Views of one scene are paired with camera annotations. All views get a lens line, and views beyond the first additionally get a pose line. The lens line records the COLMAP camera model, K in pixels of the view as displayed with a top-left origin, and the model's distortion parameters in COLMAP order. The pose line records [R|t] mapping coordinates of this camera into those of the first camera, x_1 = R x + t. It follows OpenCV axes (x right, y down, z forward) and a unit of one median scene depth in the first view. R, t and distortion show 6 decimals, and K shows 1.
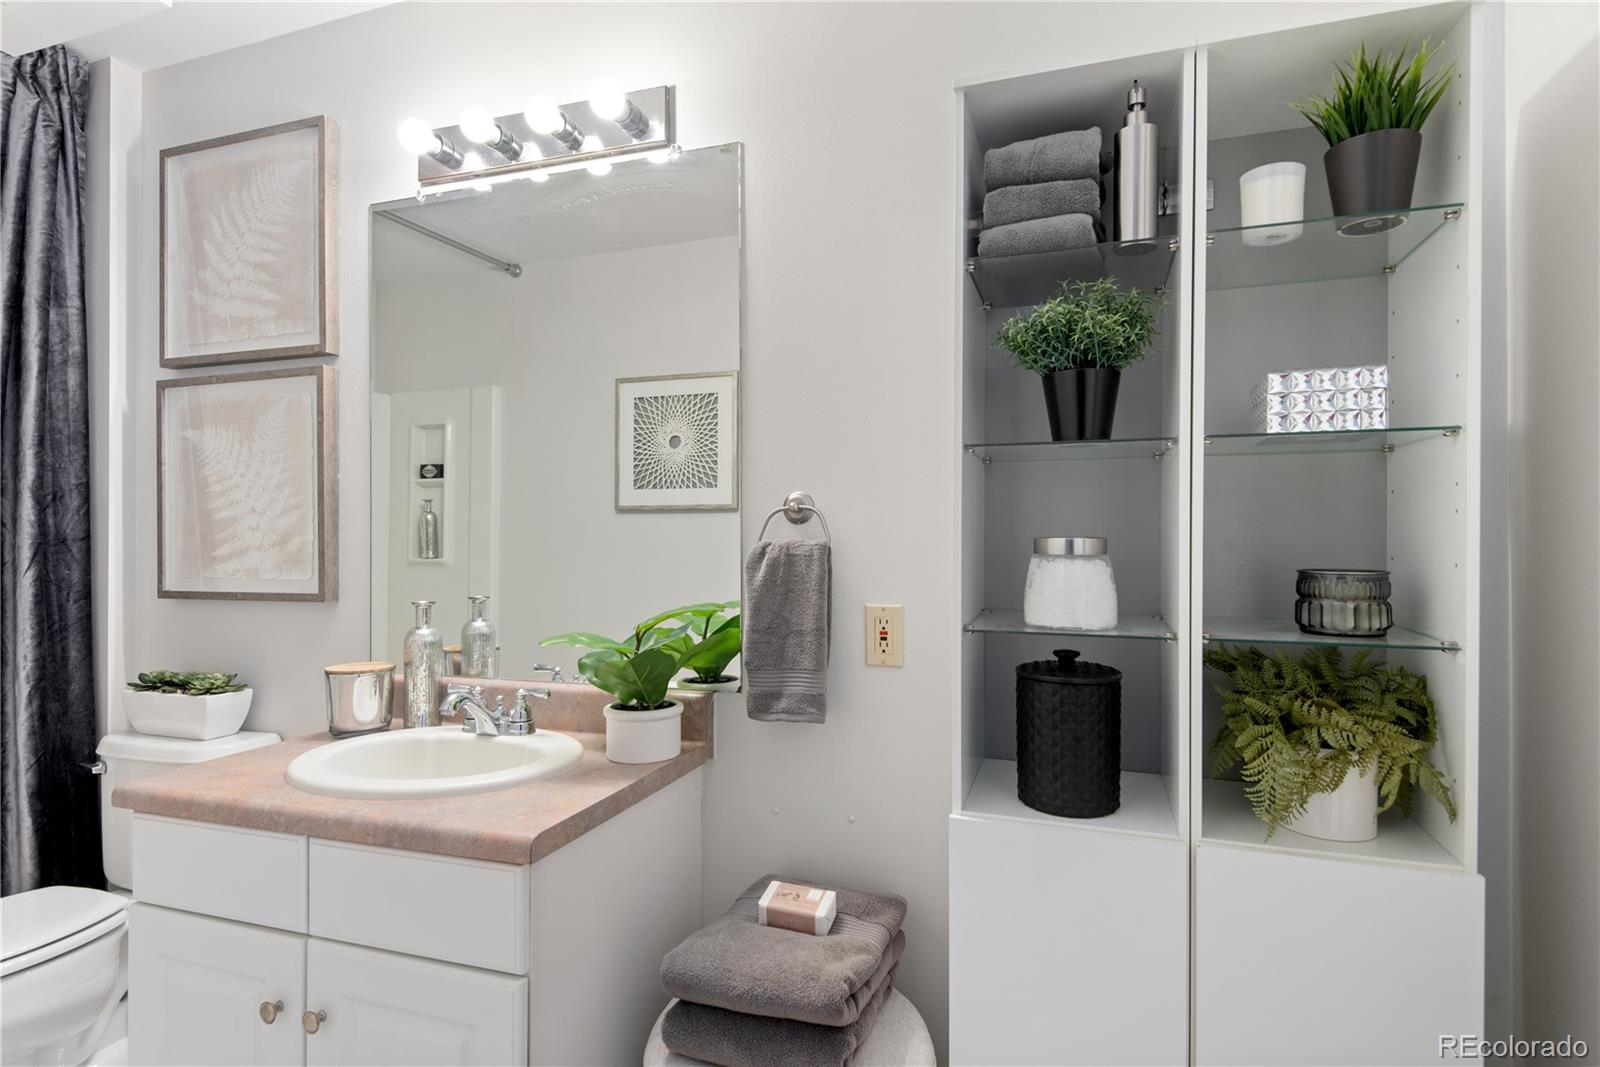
lens RADIAL K [[816.1, 0, 785.9], [0, 816.1, 542.9], [0, 0, 1]] dist [0.019127, -0.014522]
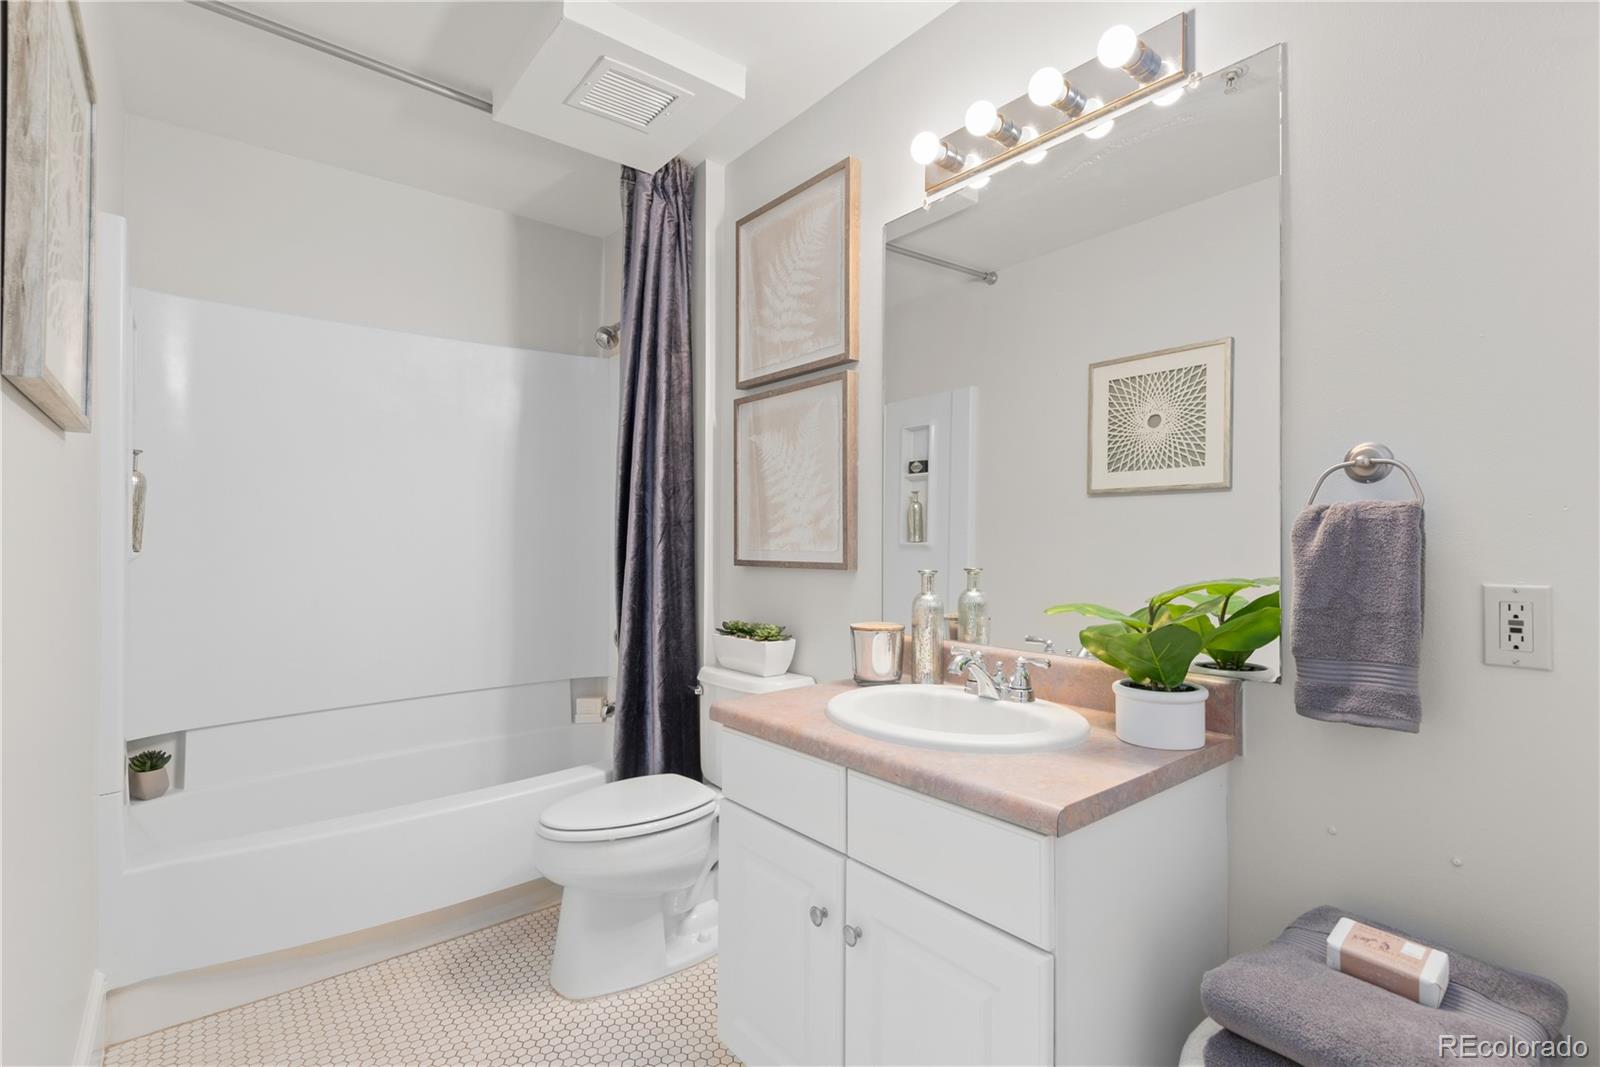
lens RADIAL K [[728.3, 0, 807.9], [0, 728.3, 526.1], [0, 0, 1]] dist [0.016620, -0.007455]
pose [[0.857398, -0.007954, -0.514592, -0.078872], [-0.000034, 0.999880, -0.015511, 0.028277], [0.514654, 0.013316, 0.857295, 0.075848]]
